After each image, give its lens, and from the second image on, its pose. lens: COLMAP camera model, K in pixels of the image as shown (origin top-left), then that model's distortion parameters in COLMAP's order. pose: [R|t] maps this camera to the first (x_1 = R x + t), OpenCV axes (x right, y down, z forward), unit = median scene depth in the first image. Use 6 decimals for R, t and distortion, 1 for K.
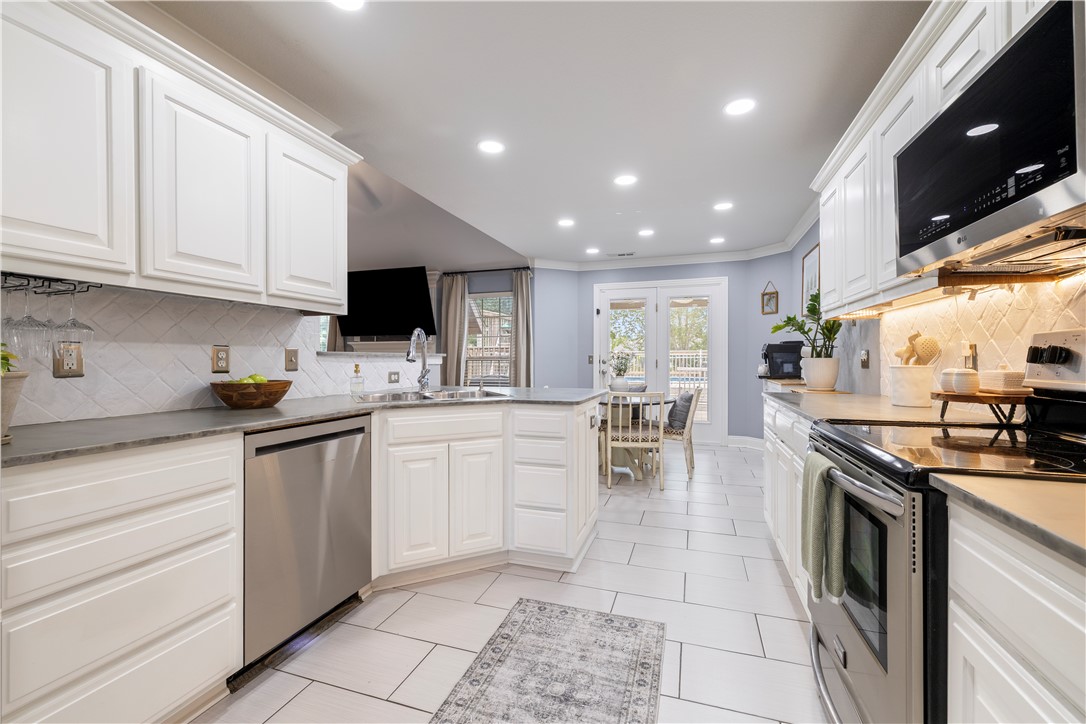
lens RADIAL K [[451.6, 0, 541.5], [0, 451.6, 360.4], [0, 0, 1]] dist [0.001309, 0.000373]
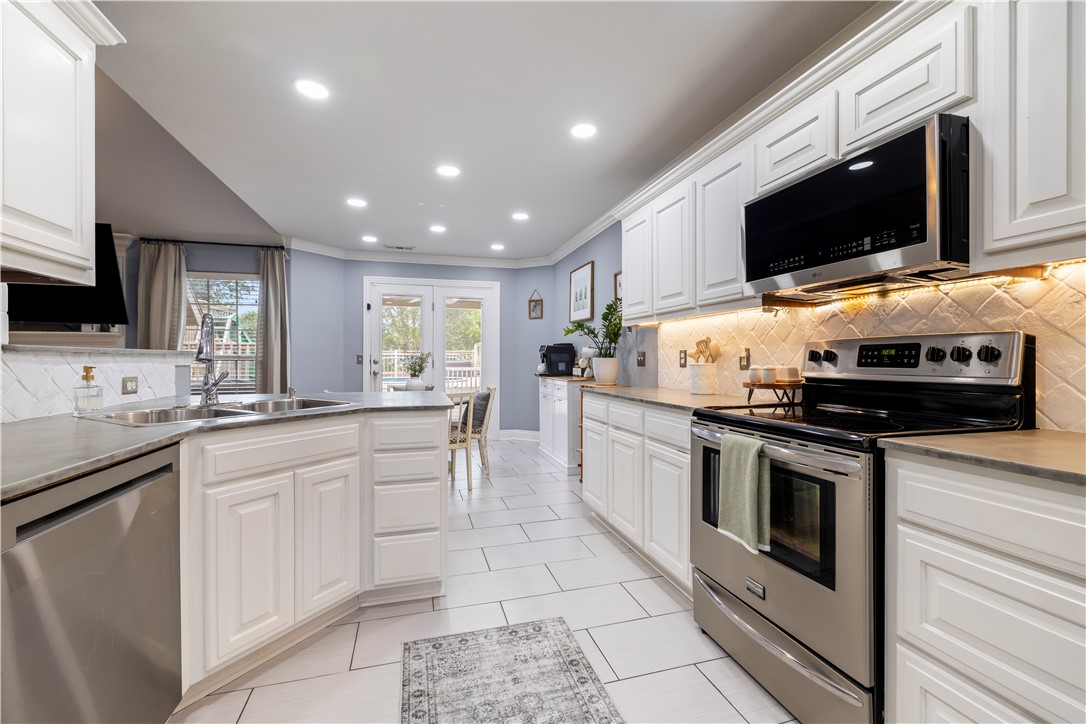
lens RADIAL K [[451.6, 0, 541.6], [0, 451.6, 361.1], [0, 0, 1]] dist [0.001309, 0.000373]
pose [[0.824949, -0.001951, 0.565204, -0.277342], [0.001206, 0.999998, 0.001692, 0.000977], [-0.565206, -0.000714, 0.824950, 0.147296]]
